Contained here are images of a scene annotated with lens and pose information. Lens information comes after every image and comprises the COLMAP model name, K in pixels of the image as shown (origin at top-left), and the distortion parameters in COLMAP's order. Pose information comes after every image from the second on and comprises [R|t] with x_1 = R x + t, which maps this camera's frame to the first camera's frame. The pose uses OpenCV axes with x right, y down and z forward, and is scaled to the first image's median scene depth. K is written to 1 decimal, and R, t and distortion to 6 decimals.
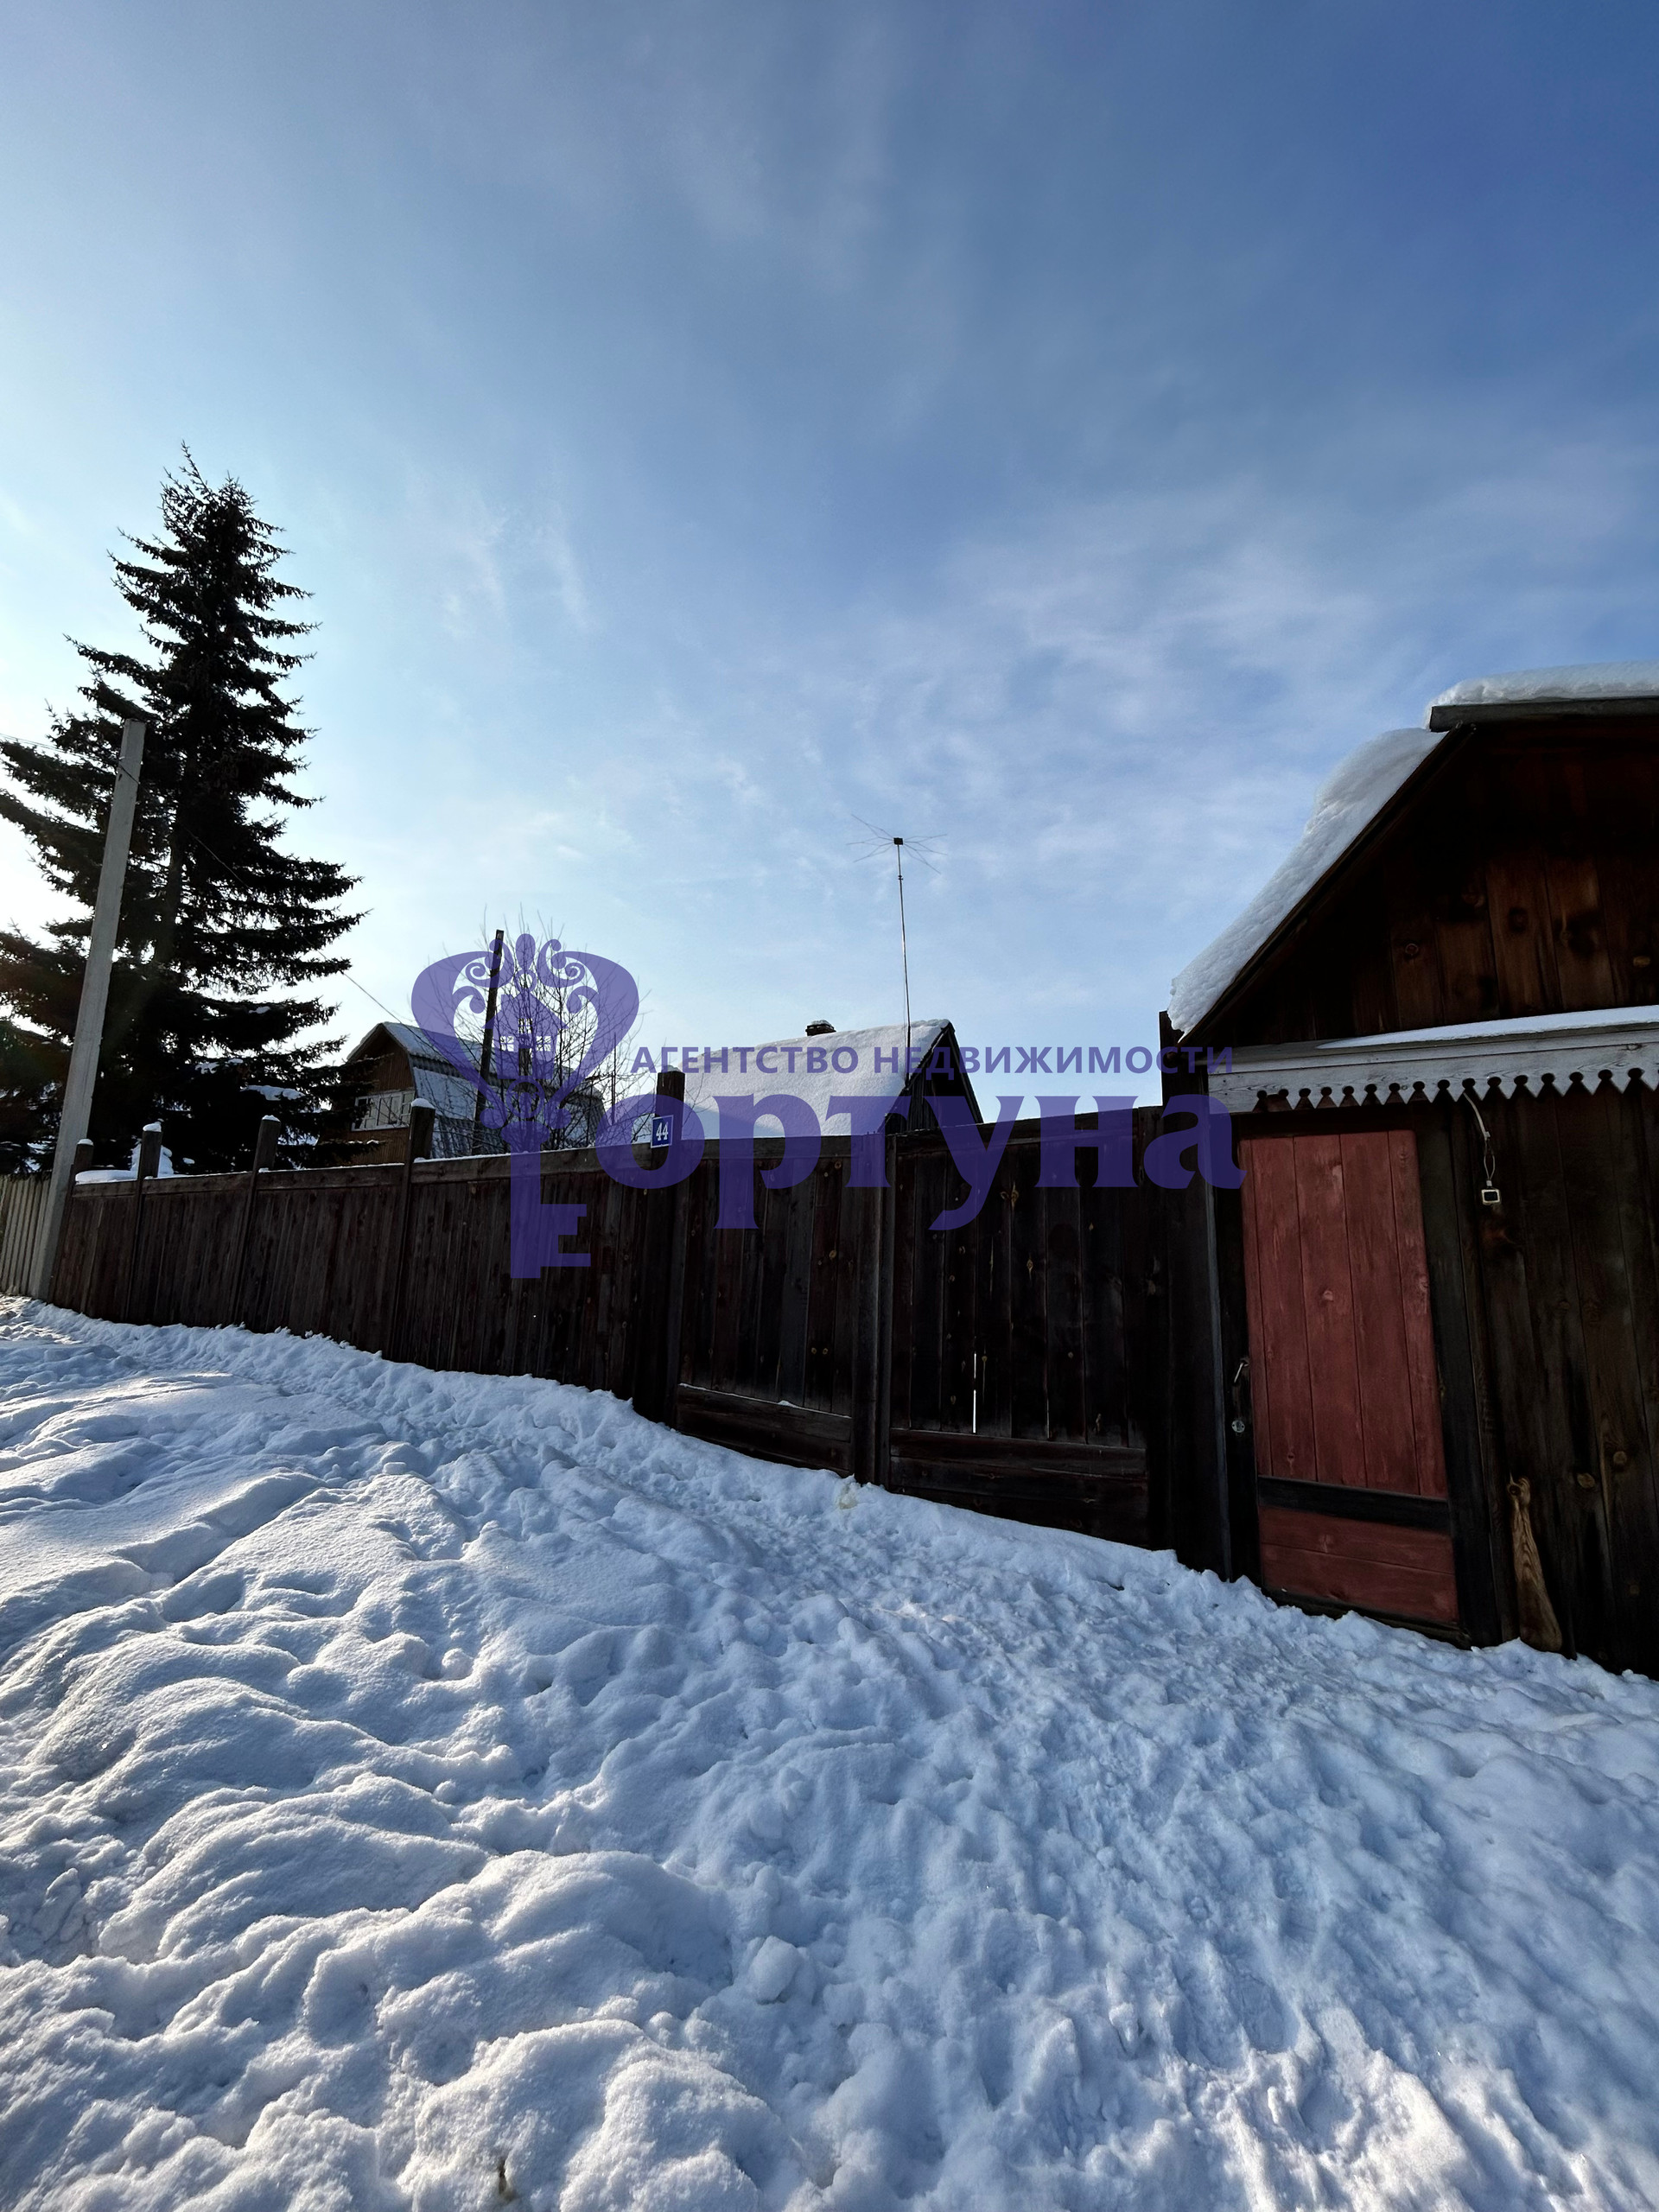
lens RADIAL K [[892.4, 0, 829.8], [0, 892.4, 1109.3], [0, 0, 1]] dist [0.006838, -0.001077]
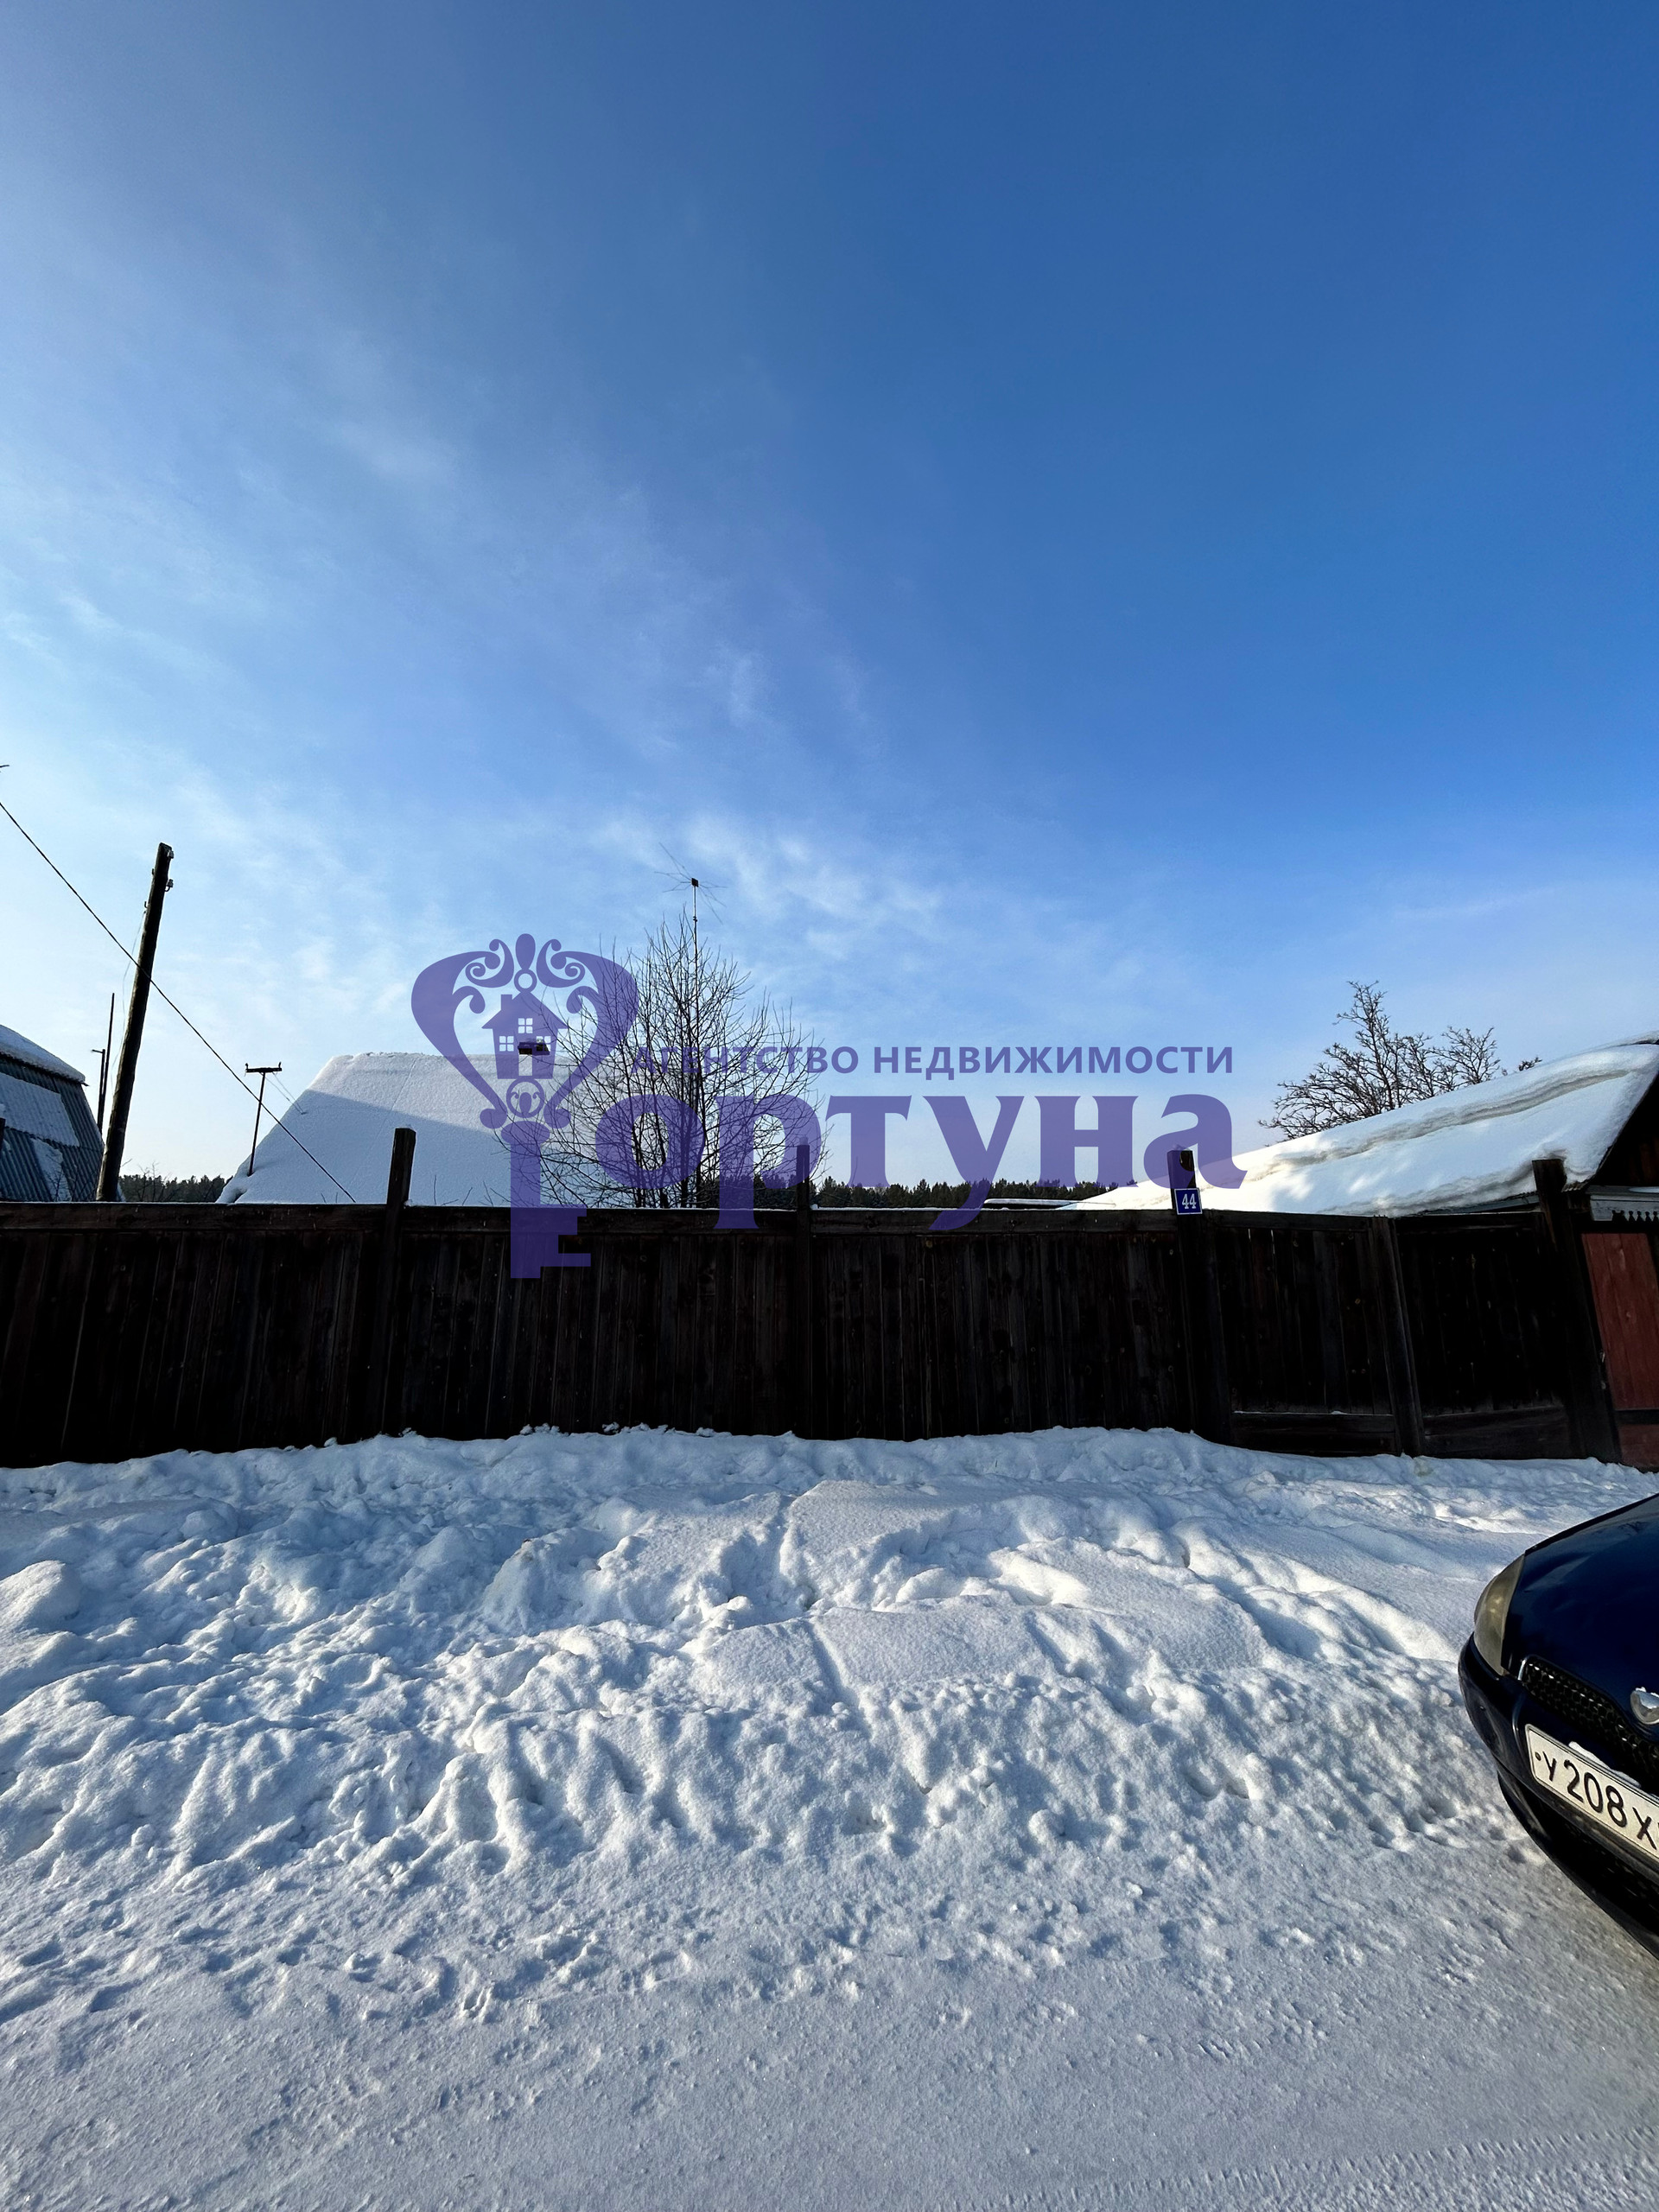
lens RADIAL K [[885.3, 0, 821.9], [0, 885.3, 1109.0], [0, 0, 1]] dist [-0.015335, -0.000417]
pose [[0.759986, 0.105024, 0.641399, -0.629586], [-0.087543, 0.994406, -0.059096, 0.006886], [-0.644017, -0.011238, 0.764928, 0.198175]]
